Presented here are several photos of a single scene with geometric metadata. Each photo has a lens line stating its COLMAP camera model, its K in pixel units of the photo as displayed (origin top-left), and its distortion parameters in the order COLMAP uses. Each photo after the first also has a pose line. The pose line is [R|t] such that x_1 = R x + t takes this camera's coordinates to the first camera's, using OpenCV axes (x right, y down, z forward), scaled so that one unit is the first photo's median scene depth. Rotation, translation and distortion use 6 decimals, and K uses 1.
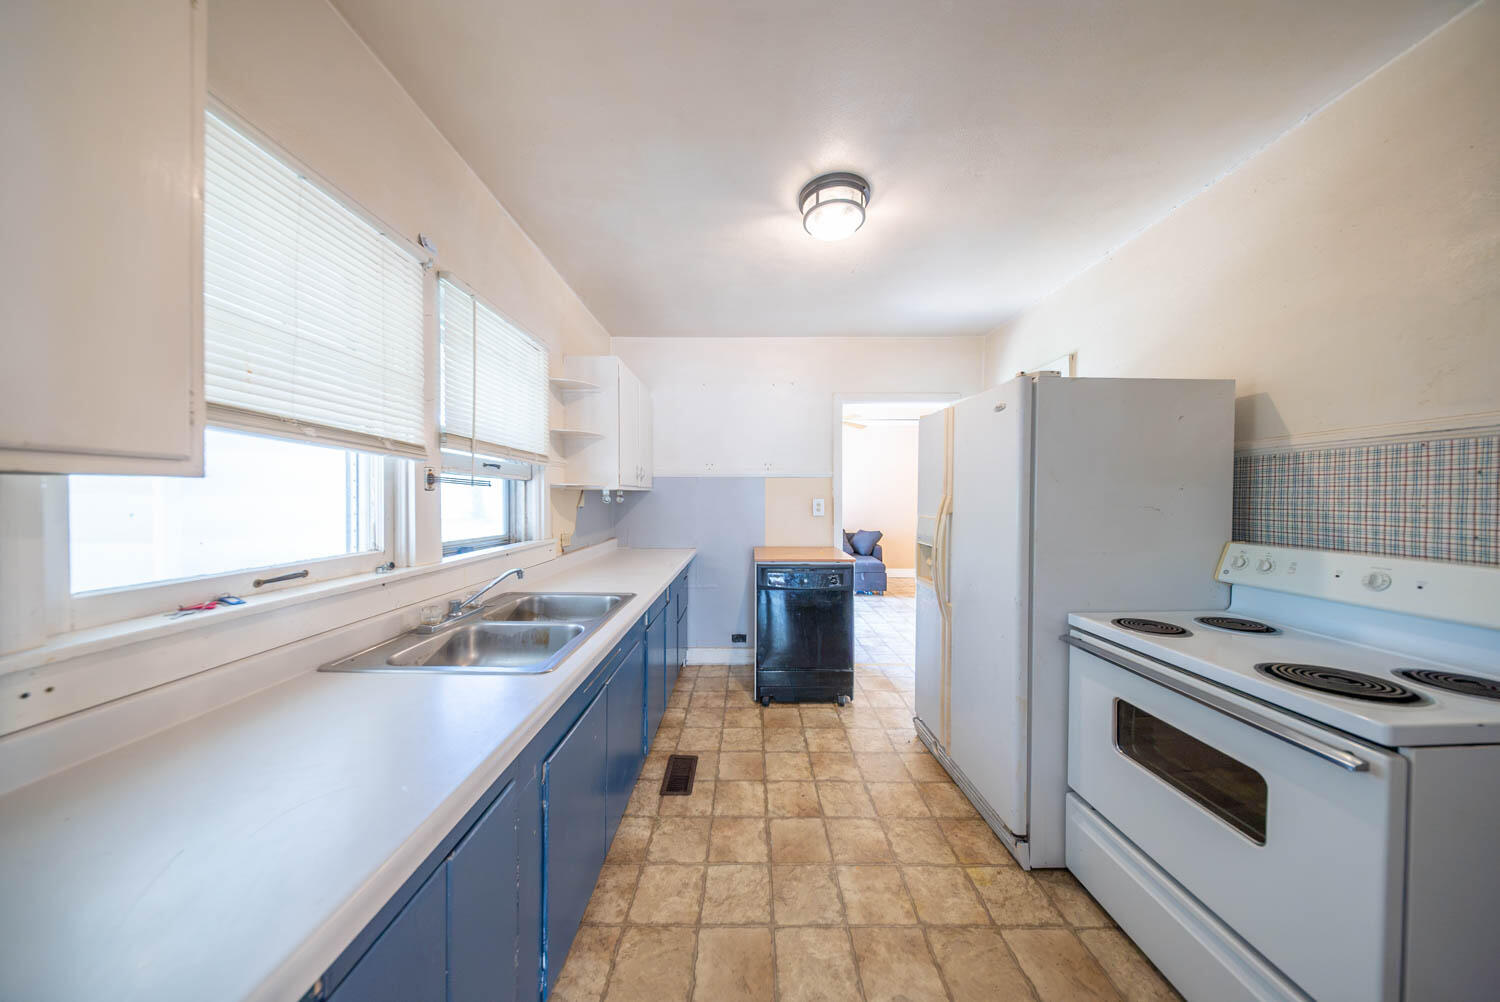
lens RADIAL K [[449.5, 0, 750.0], [0, 449.5, 501.0], [0, 0, 1]] dist [0.007649, -0.004096]
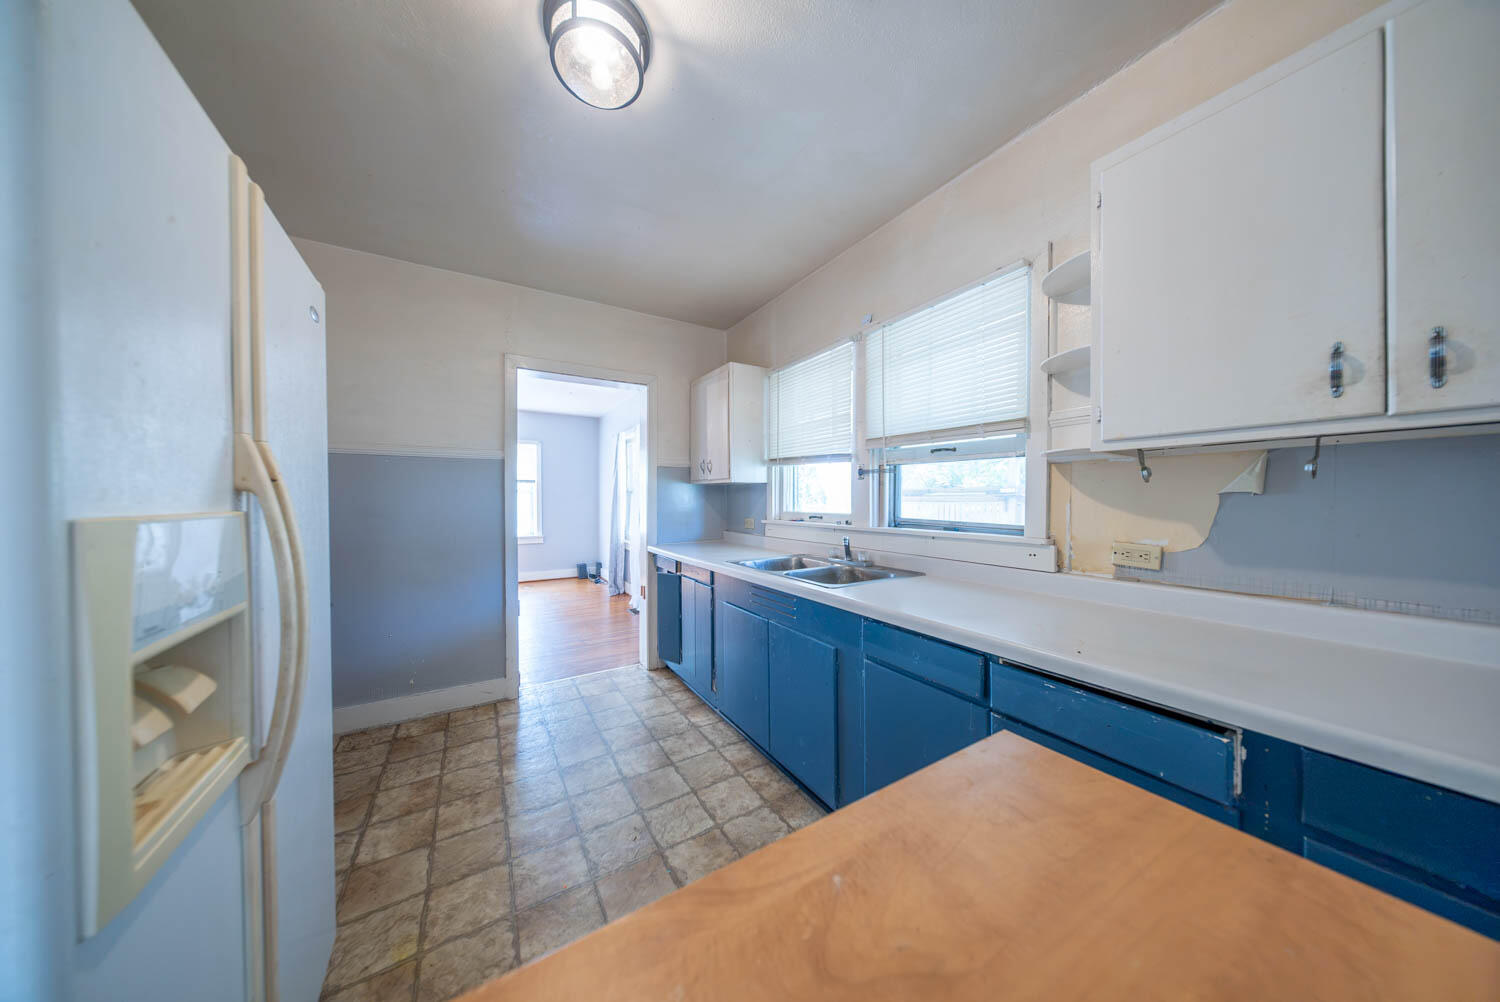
lens RADIAL K [[449.5, 0, 750.0], [0, 449.5, 501.0], [0, 0, 1]] dist [0.007649, -0.004096]
pose [[-0.854536, 0.002344, -0.519388, 0.412948], [-0.006145, 0.999874, 0.014621, 0.031178], [0.519357, 0.015686, -0.854414, 2.061644]]
